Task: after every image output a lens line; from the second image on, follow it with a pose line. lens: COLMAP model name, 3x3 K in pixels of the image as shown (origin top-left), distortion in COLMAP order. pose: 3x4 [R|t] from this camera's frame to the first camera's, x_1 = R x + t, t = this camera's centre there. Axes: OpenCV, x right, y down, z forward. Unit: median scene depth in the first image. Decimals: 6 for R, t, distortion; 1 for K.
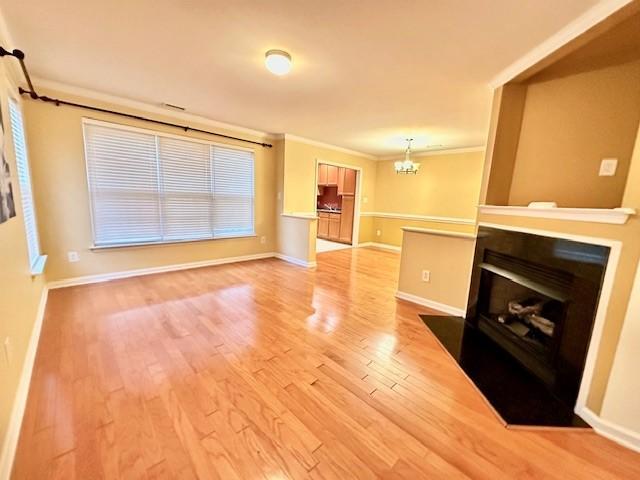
lens RADIAL K [[253.7, 0, 319.4], [0, 253.7, 239.0], [0, 0, 1]] dist [-0.004108, -0.001385]
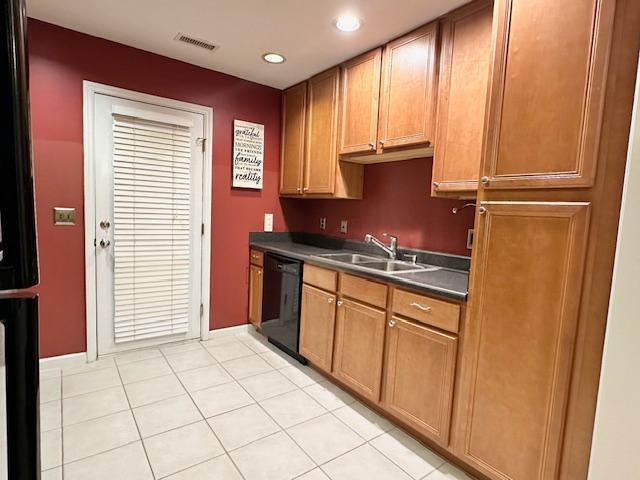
lens RADIAL K [[348.0, 0, 320.6], [0, 348.0, 240.7], [0, 0, 1]] dist [0.003395, -0.001107]
pose [[0.992665, 0.015738, -0.119865, 0.029538], [-0.024310, 0.997223, -0.070395, -0.184213], [0.118424, 0.072792, 0.990291, 1.154388]]
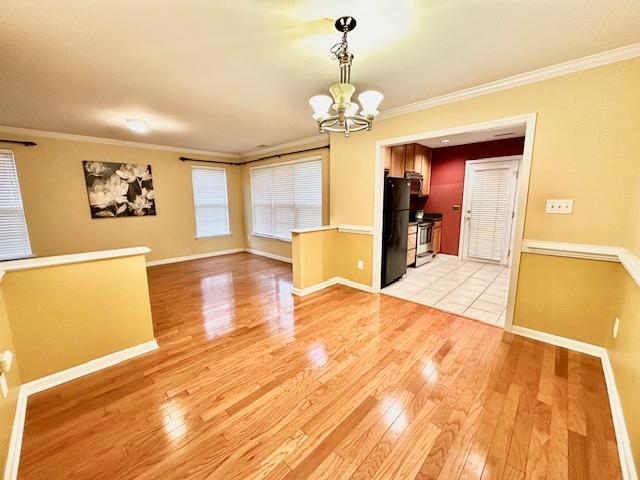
lens RADIAL K [[253.7, 0, 319.9], [0, 253.7, 239.6], [0, 0, 1]] dist [-0.004108, -0.001385]
pose [[0.036916, 0.114189, -0.992773, 0.703335], [-0.145220, 0.983517, 0.107724, -0.145034], [0.988710, 0.140194, 0.052890, 0.980665]]
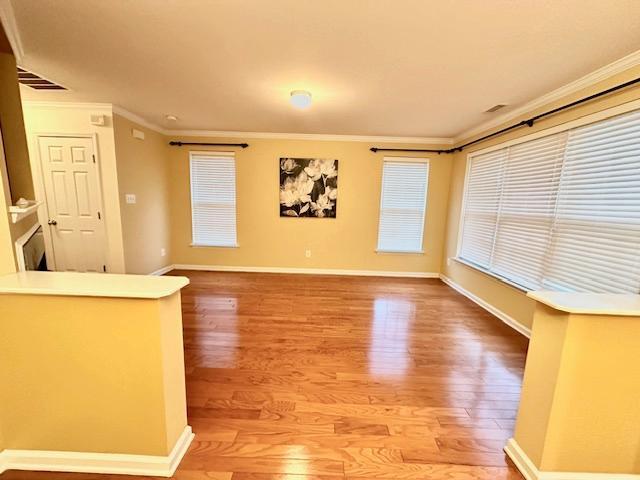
lens RADIAL K [[253.7, 0, 319.9], [0, 253.7, 241.1], [0, 0, 1]] dist [-0.004108, -0.001385]
pose [[-0.697109, 0.046611, -0.715448, 0.307198], [-0.171735, 0.957979, 0.229745, -0.152454], [0.696093, 0.283025, -0.659811, 0.932276]]
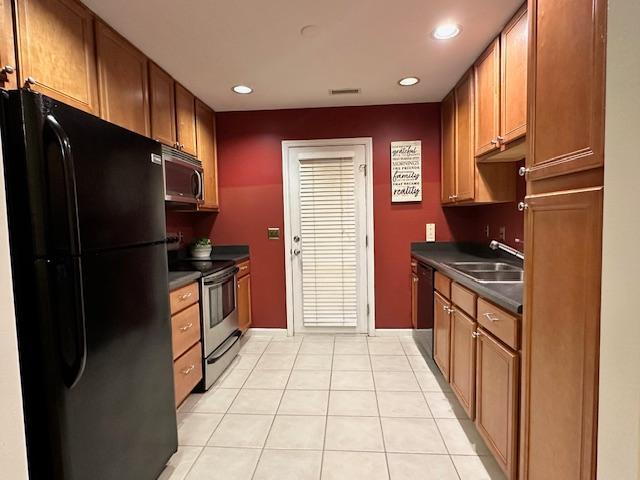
lens RADIAL K [[348.0, 0, 322.4], [0, 348.0, 241.7], [0, 0, 1]] dist [0.003395, -0.001107]
pose [[0.668473, -0.012019, -0.743639, 0.236191], [-0.064267, 0.995196, -0.073855, -0.180079], [0.740955, 0.097162, 0.664489, 1.189400]]
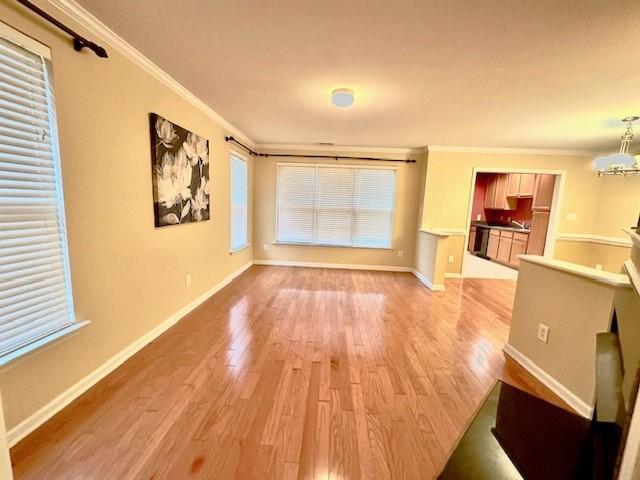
lens RADIAL K [[253.7, 0, 321.4], [0, 253.7, 240.0], [0, 0, 1]] dist [-0.004108, -0.001385]
pose [[0.687974, 0.085763, -0.720650, 0.305975], [-0.122685, 0.992445, 0.000987, -0.014154], [0.715290, 0.087733, 0.693299, 0.078106]]
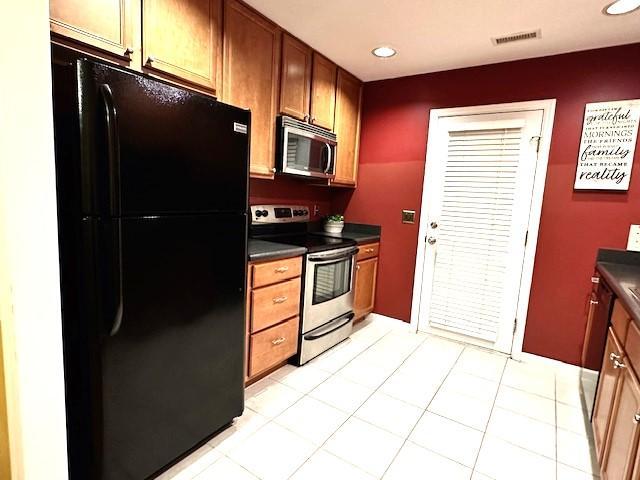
lens RADIAL K [[348.0, 0, 319.1], [0, 348.0, 241.1], [0, 0, 1]] dist [0.003395, -0.001107]
pose [[0.215384, 0.094616, -0.971935, 0.227590], [-0.197898, 0.978872, 0.051436, -0.200872], [0.956267, 0.181266, 0.229557, 1.301772]]
